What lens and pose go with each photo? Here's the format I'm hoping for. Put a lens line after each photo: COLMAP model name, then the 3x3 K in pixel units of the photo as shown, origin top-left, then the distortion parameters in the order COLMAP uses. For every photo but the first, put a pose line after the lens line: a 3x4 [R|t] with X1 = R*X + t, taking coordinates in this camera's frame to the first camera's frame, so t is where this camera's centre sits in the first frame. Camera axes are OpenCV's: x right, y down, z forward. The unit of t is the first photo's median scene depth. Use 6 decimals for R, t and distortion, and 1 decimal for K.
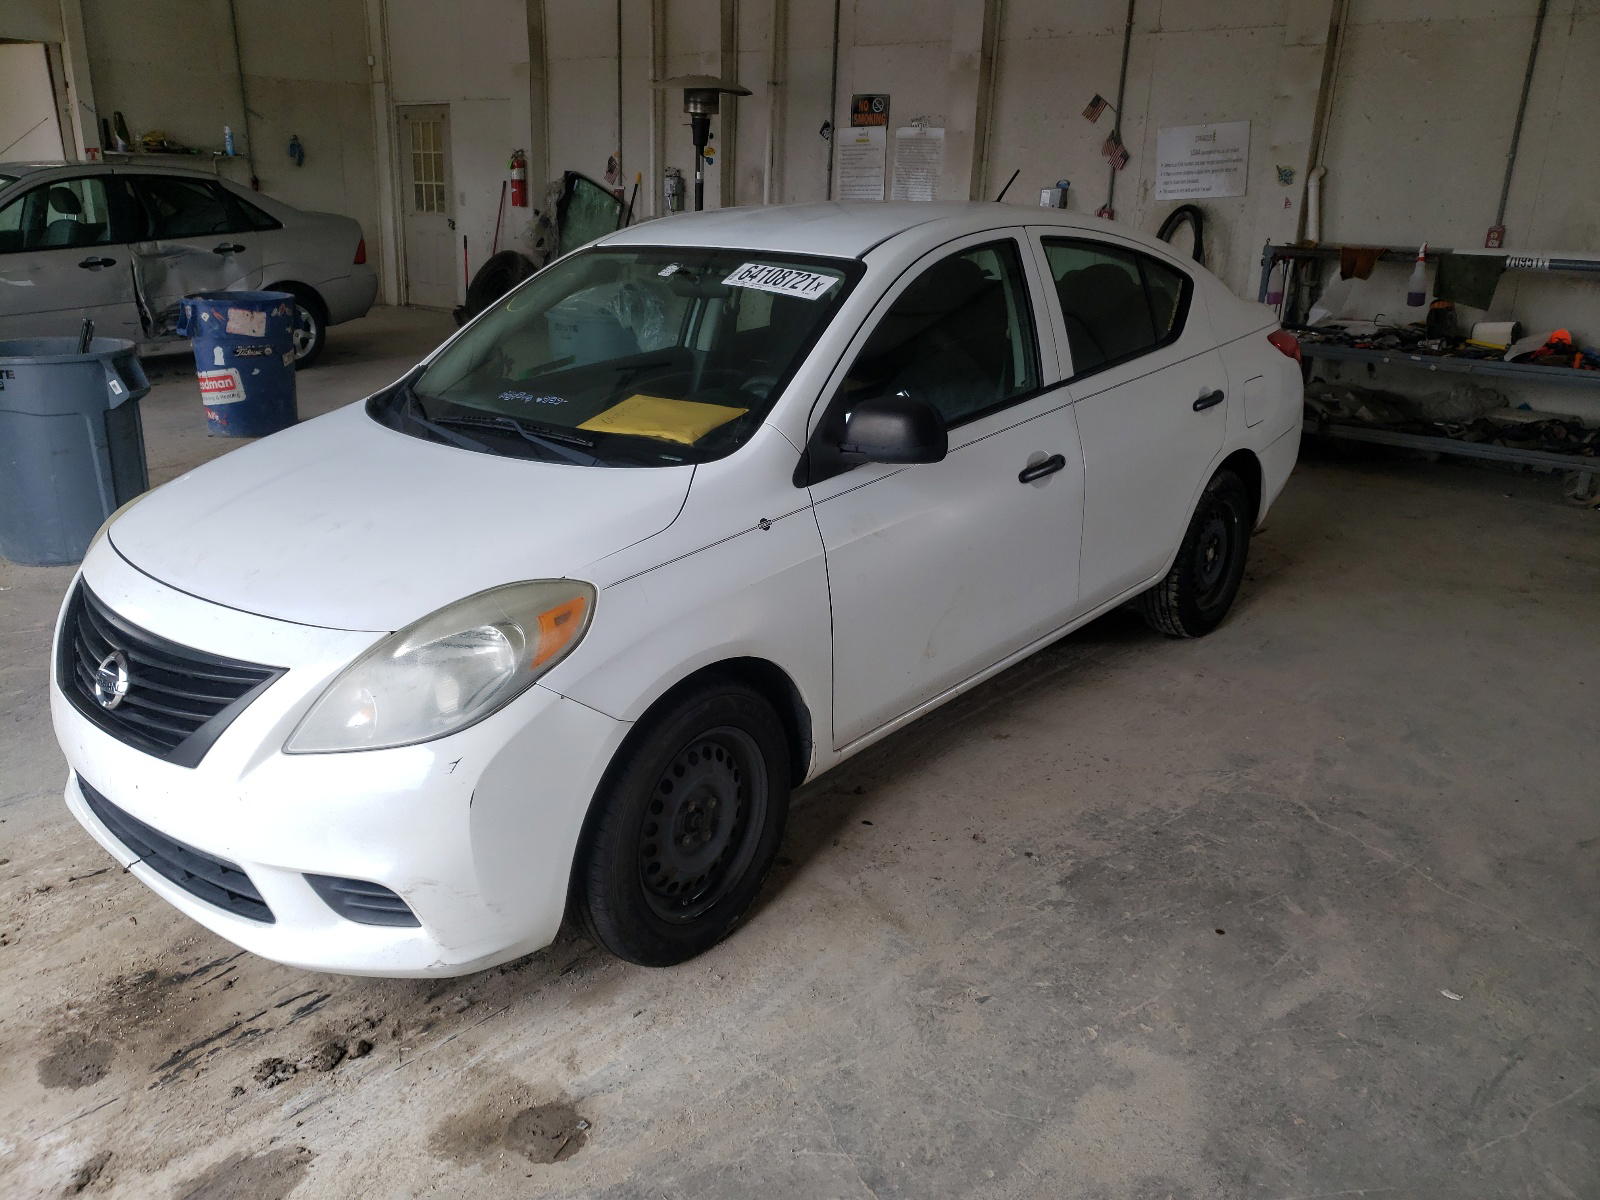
lens RADIAL K [[1213.5, 0, 800.0], [0, 1213.5, 600.0], [0, 0, 1]] dist [0.005003, 0.003197]
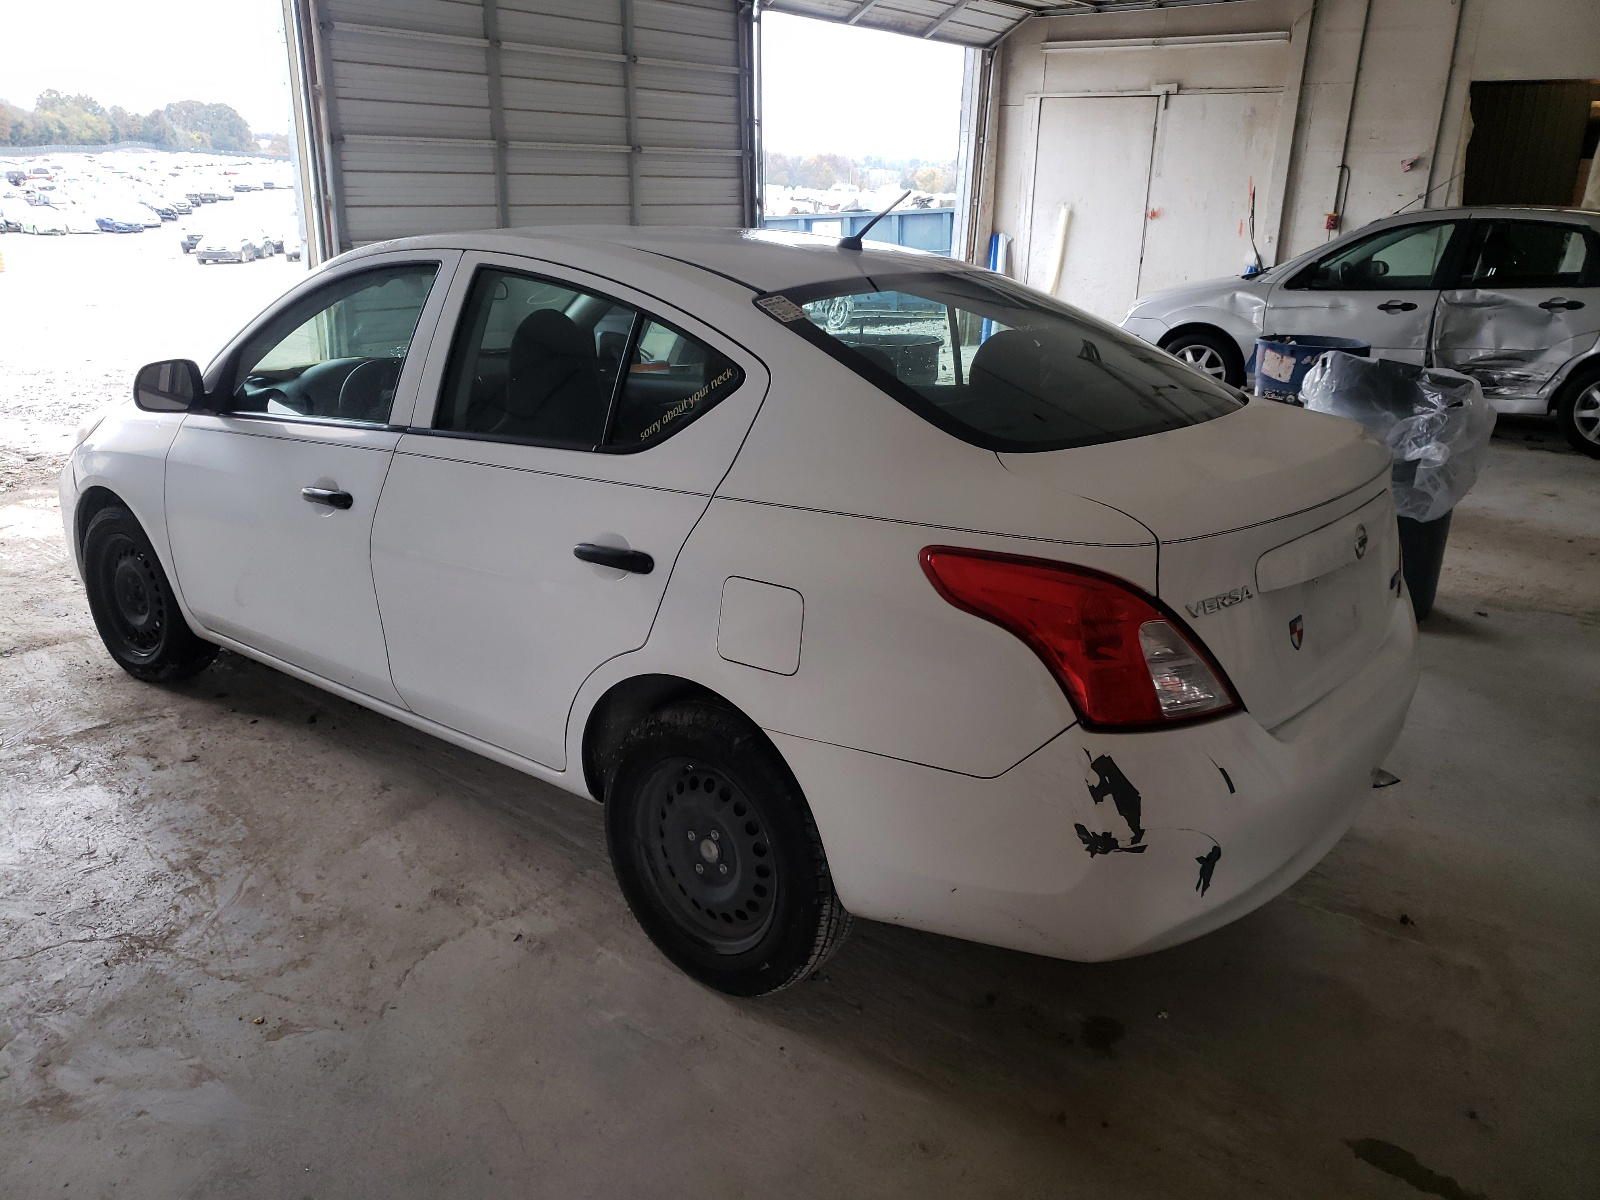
lens RADIAL K [[1210.7, 0, 800.0], [0, 1210.7, 600.0], [0, 0, 1]] dist [-0.010979, 0.034279]
pose [[0.031438, 0.299569, -0.953557, 0.429140], [-0.342130, 0.899622, 0.271345, -0.158879], [0.939127, 0.317709, 0.130774, 0.475376]]
